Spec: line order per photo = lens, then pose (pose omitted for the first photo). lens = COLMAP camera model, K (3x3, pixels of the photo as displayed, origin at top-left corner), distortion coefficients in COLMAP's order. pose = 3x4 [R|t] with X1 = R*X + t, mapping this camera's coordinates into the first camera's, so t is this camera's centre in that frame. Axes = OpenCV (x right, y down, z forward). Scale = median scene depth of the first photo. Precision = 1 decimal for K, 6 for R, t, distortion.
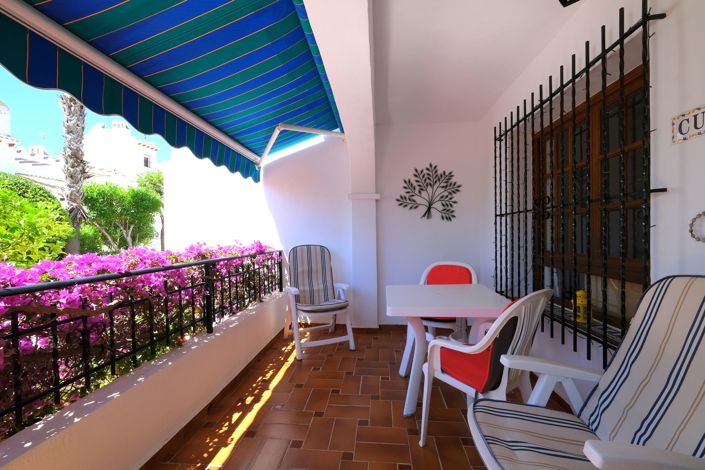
lens RADIAL K [[303.8, 0, 351.9], [0, 303.8, 234.8], [0, 0, 1]] dist [-0.005139, 0.001184]
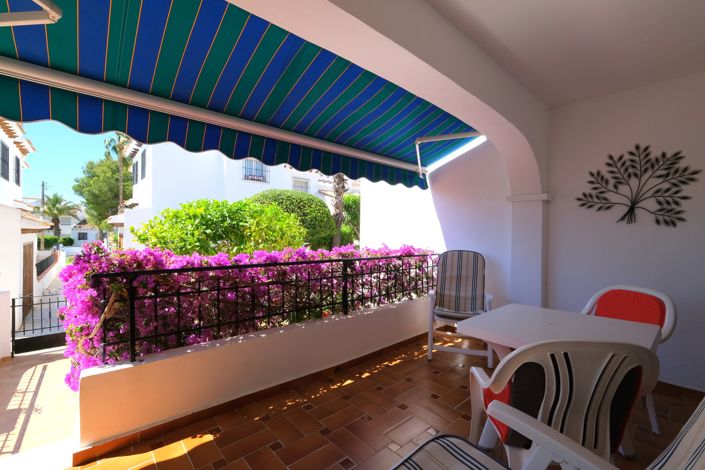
lens RADIAL K [[303.8, 0, 352.2], [0, 303.8, 235.3], [0, 0, 1]] dist [-0.005139, 0.001184]
pose [[0.729477, 0.023934, -0.683587, 0.262837], [-0.019313, 0.999710, 0.014393, -0.022311], [0.683733, 0.002703, 0.729727, 0.037720]]
